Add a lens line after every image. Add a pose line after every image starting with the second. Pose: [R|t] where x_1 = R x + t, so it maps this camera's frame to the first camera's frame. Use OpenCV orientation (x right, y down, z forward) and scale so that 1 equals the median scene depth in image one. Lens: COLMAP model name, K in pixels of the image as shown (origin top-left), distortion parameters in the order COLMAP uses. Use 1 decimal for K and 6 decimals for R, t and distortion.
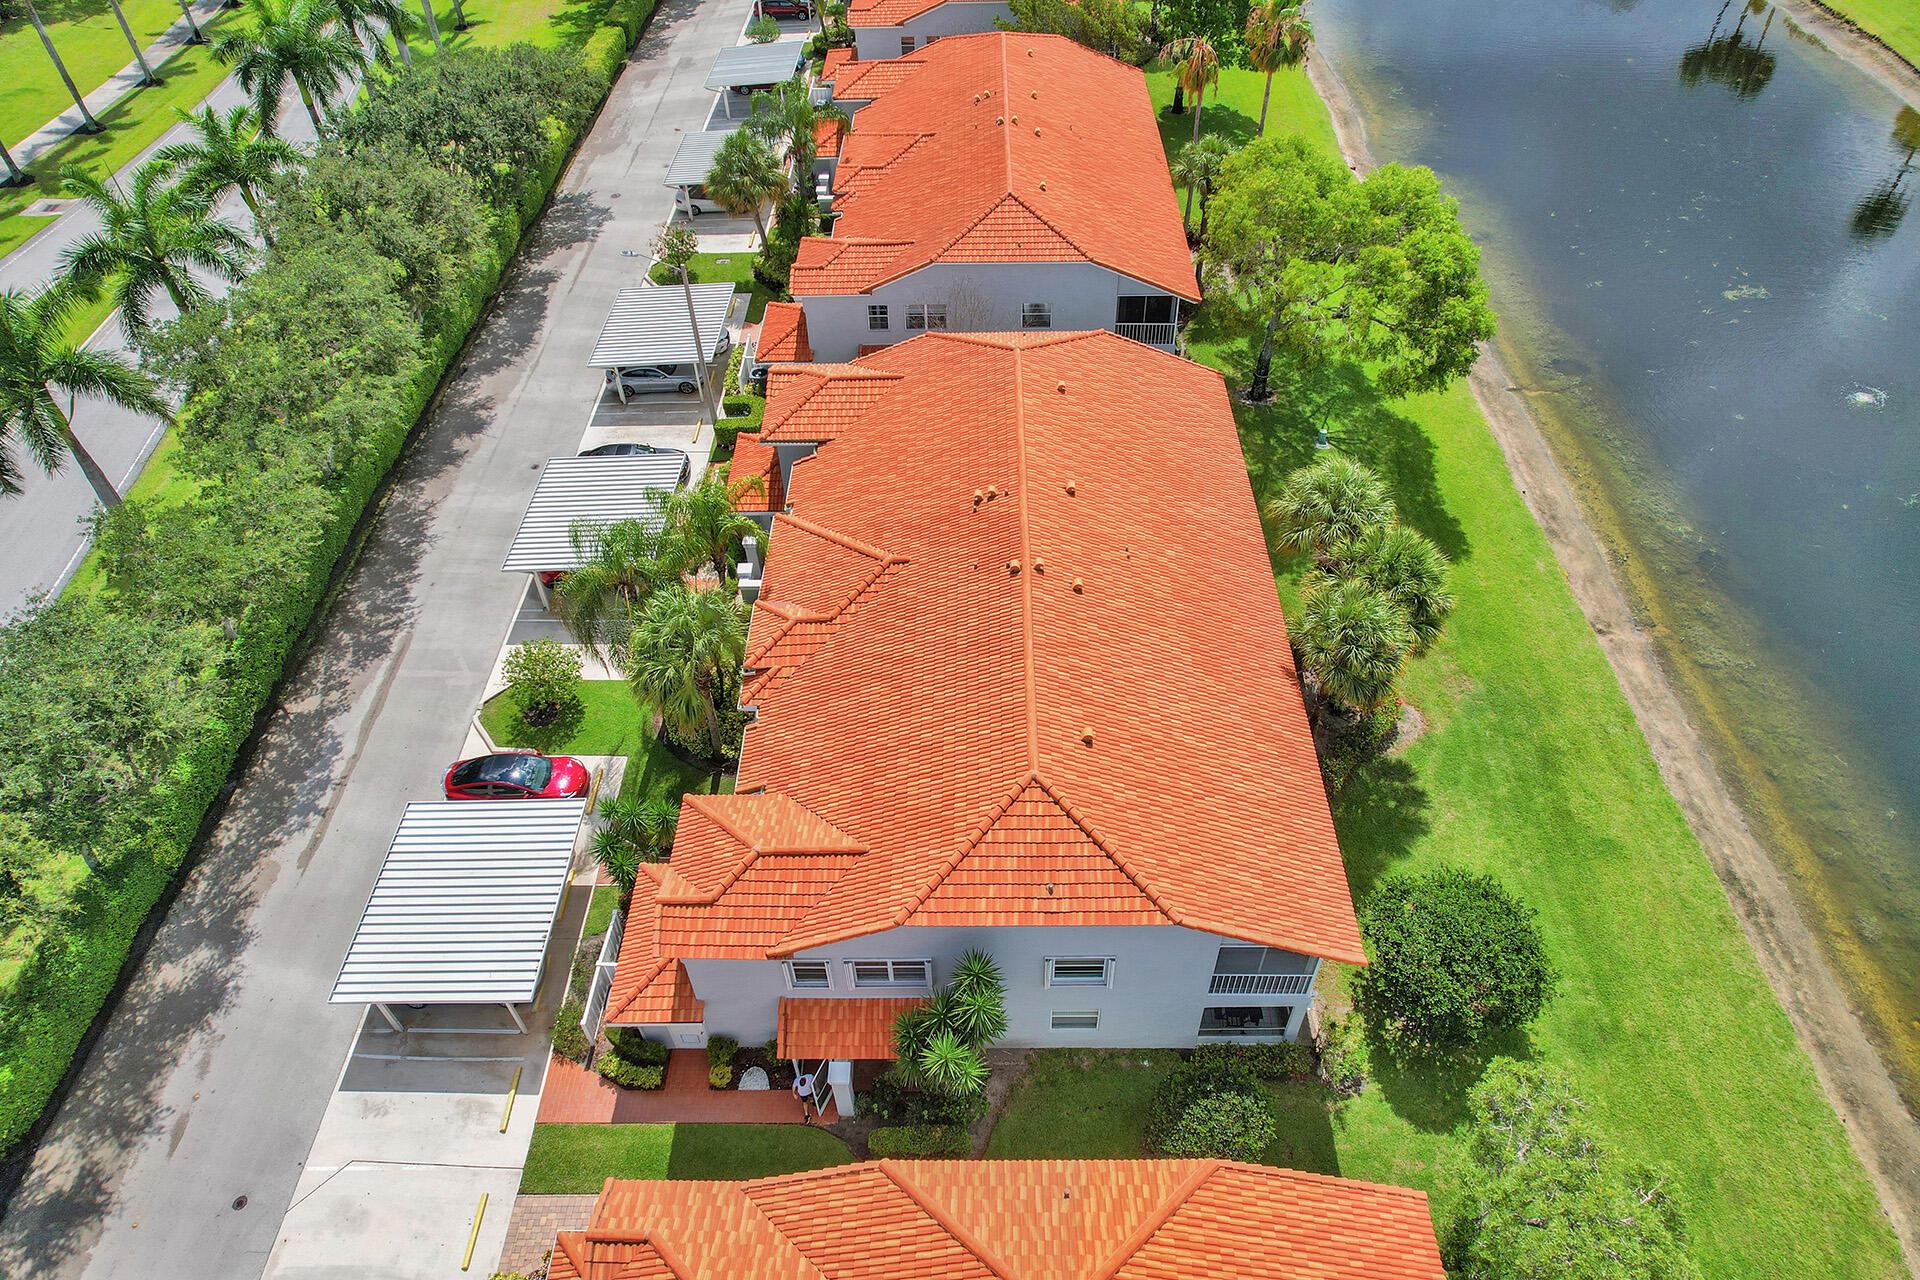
lens RADIAL K [[1226.5, 0, 966.2], [0, 1226.5, 655.2], [0, 0, 1]] dist [-0.029801, 0.012688]
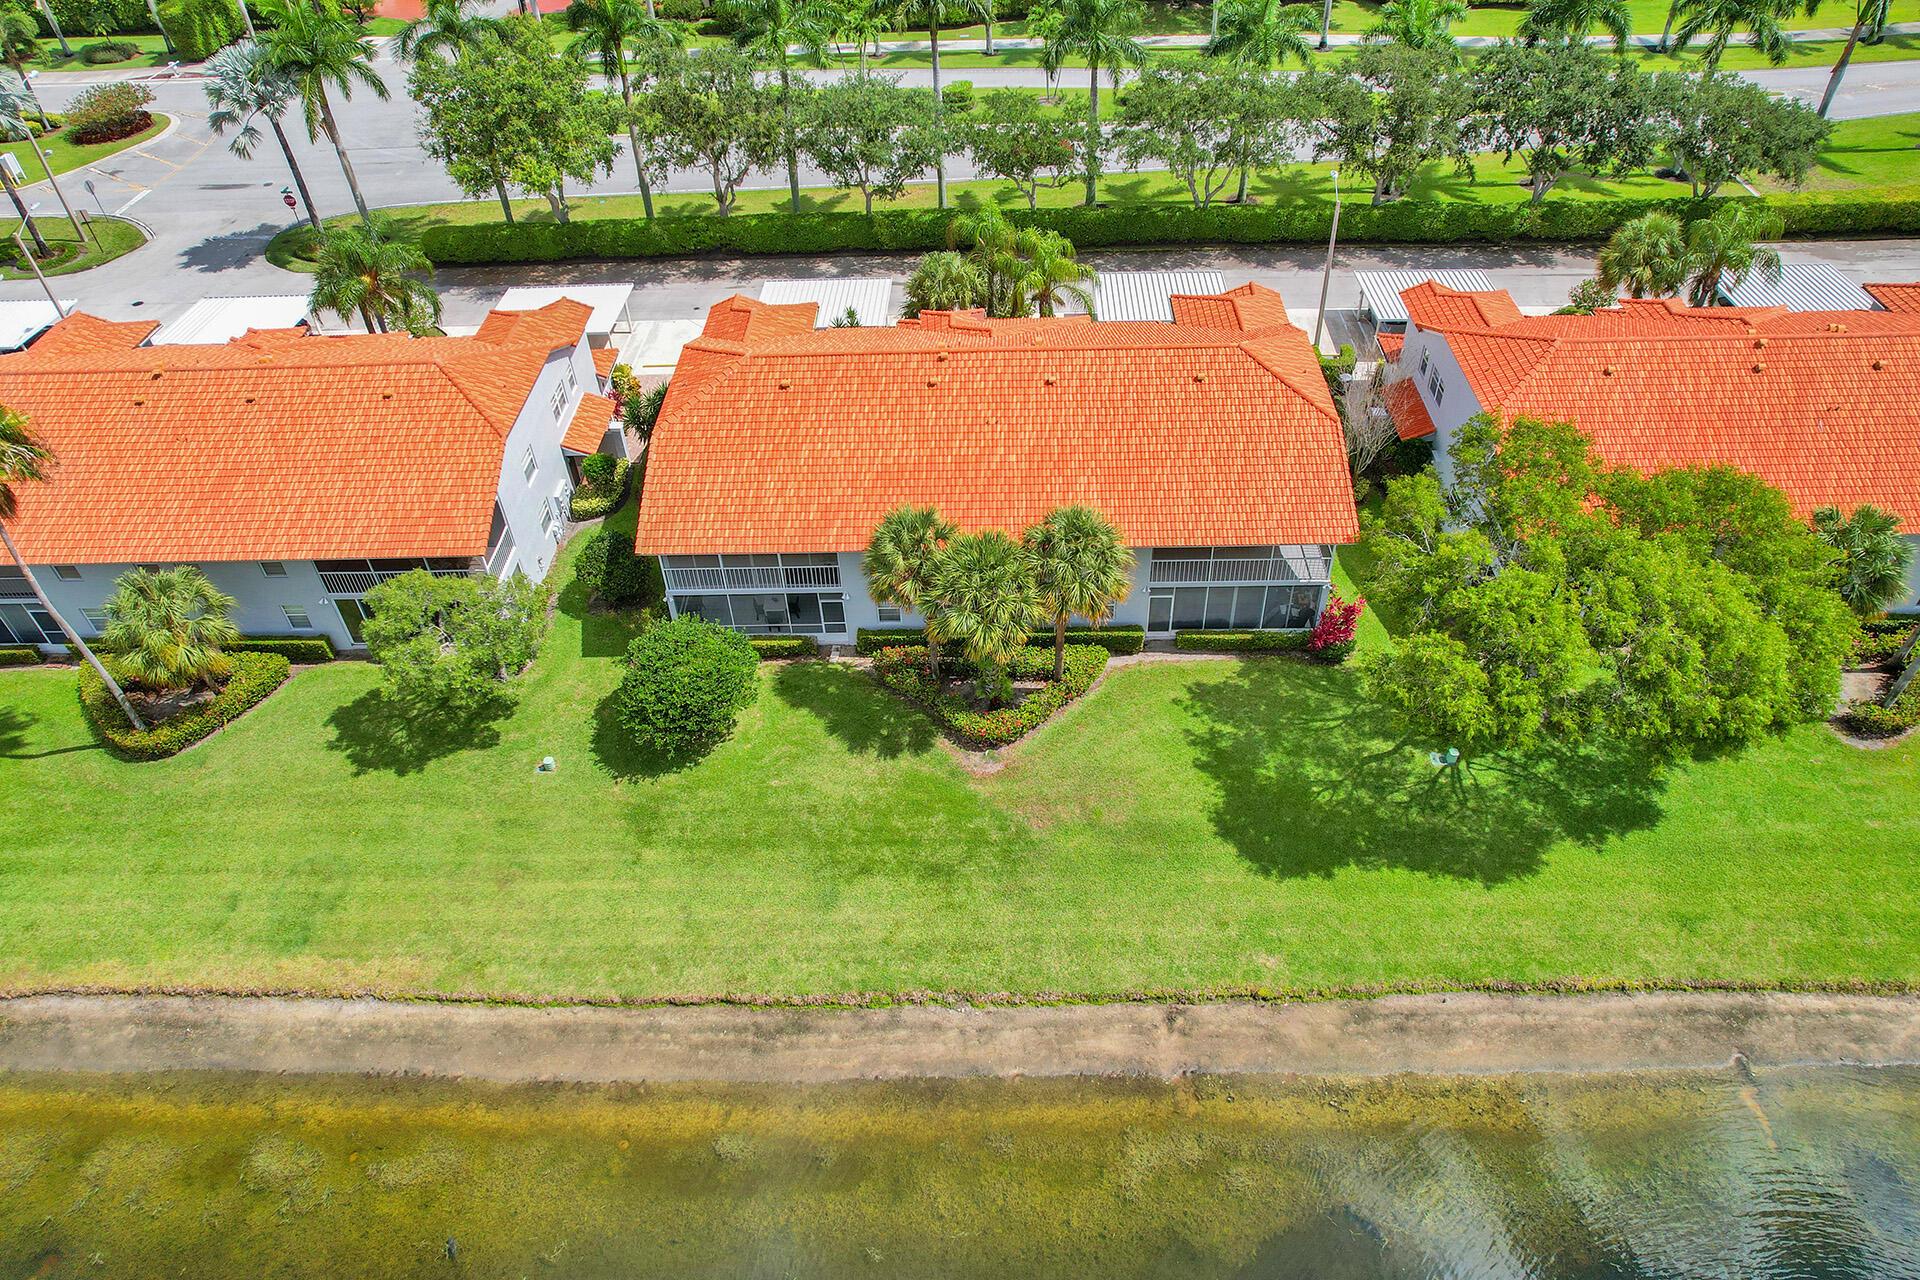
lens RADIAL K [[1226.5, 0, 959.4], [0, 1226.5, 637.4], [0, 0, 1]] dist [-0.029801, 0.012688]
pose [[-0.011610, 0.691984, -0.721819, 1.085036], [-0.696434, 0.512399, 0.502421, -0.526186], [0.717527, 0.508532, 0.475972, 0.473861]]
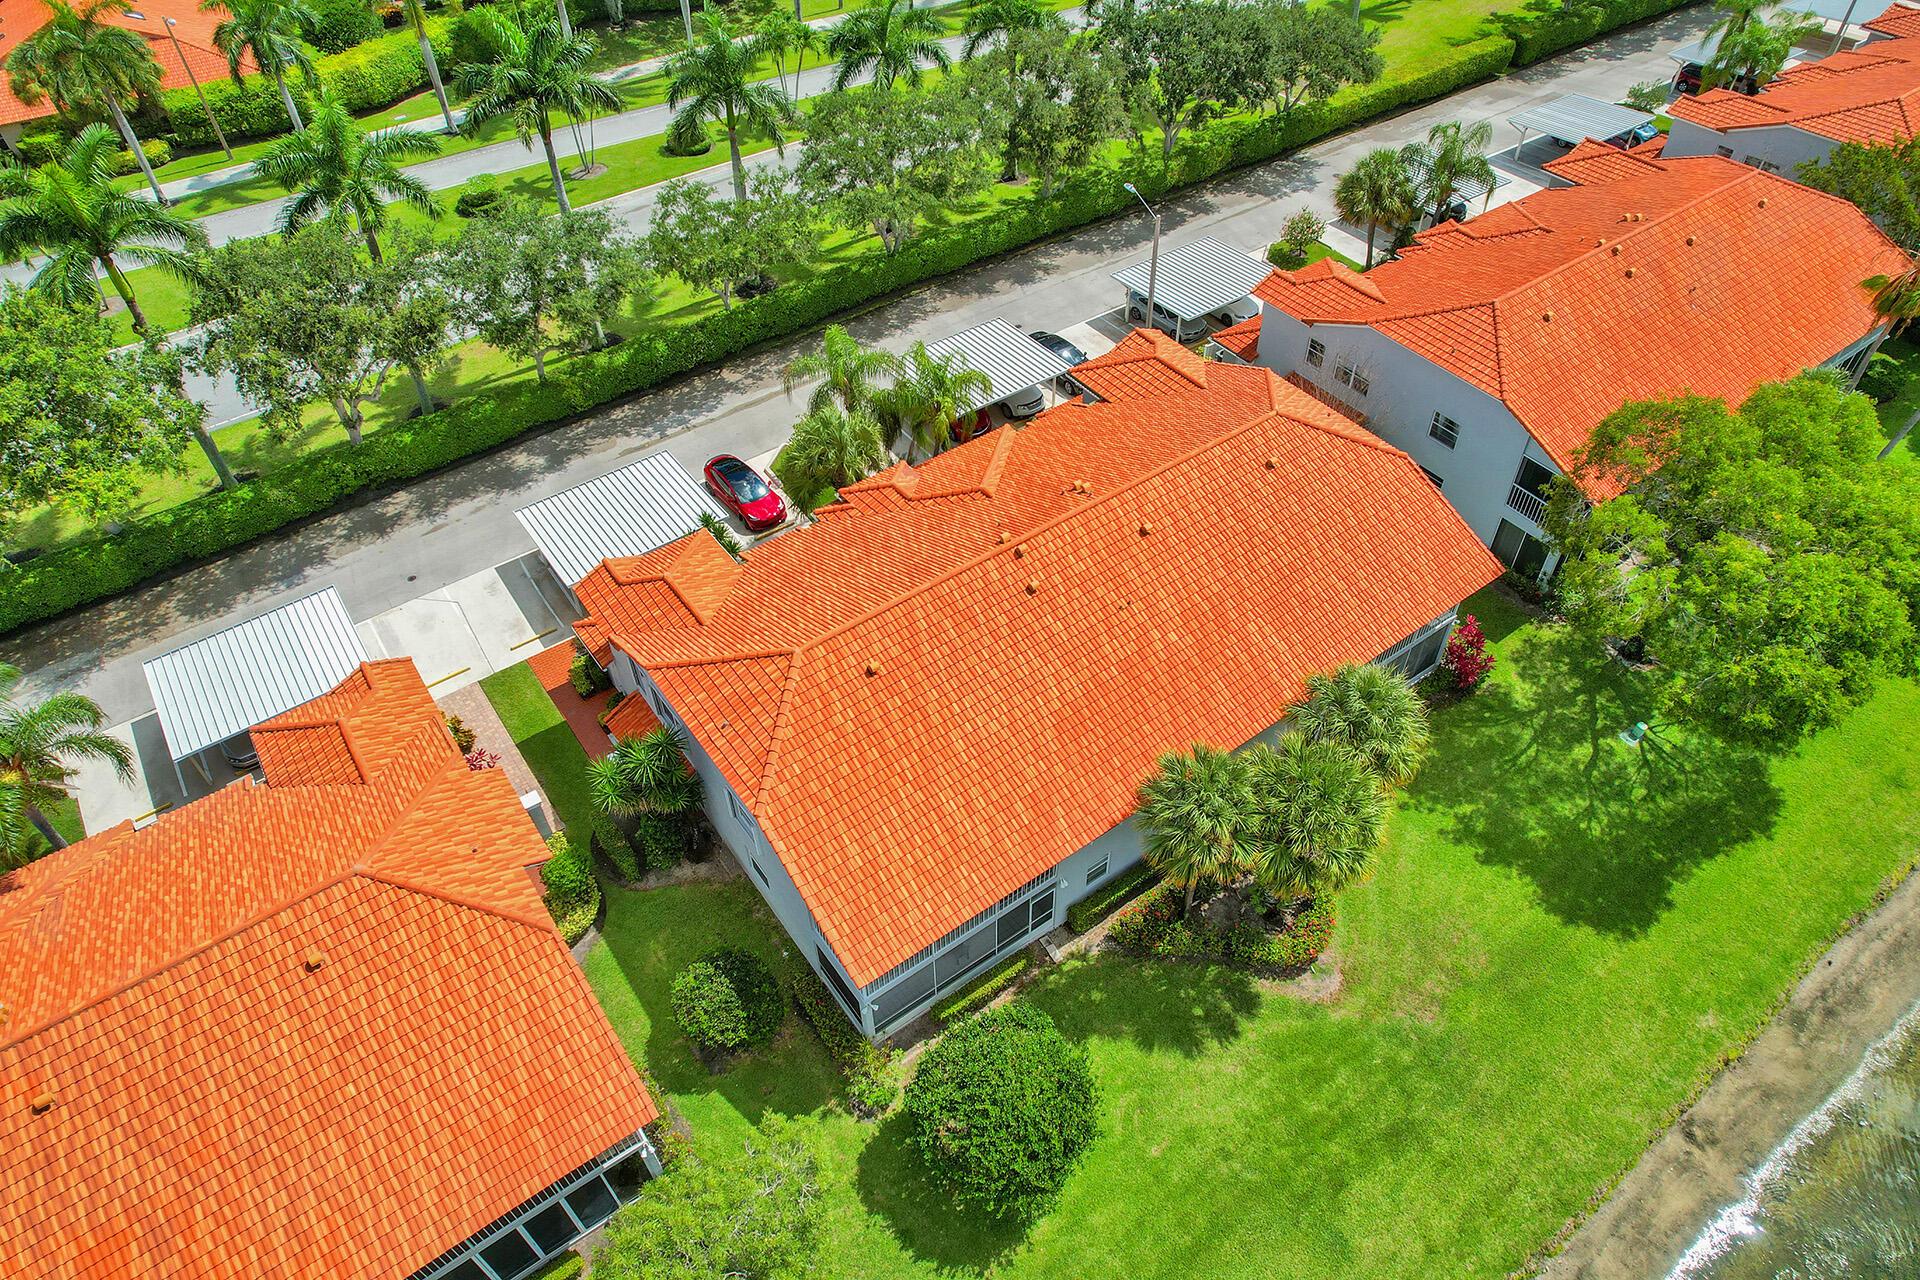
lens RADIAL K [[1226.5, 0, 959.1], [0, 1226.5, 627.0], [0, 0, 1]] dist [-0.029801, 0.012688]
pose [[0.588209, 0.581618, -0.561899, 0.582350], [-0.579299, 0.787847, 0.209071, -0.186763], [0.564289, 0.202530, 0.800349, 0.123100]]
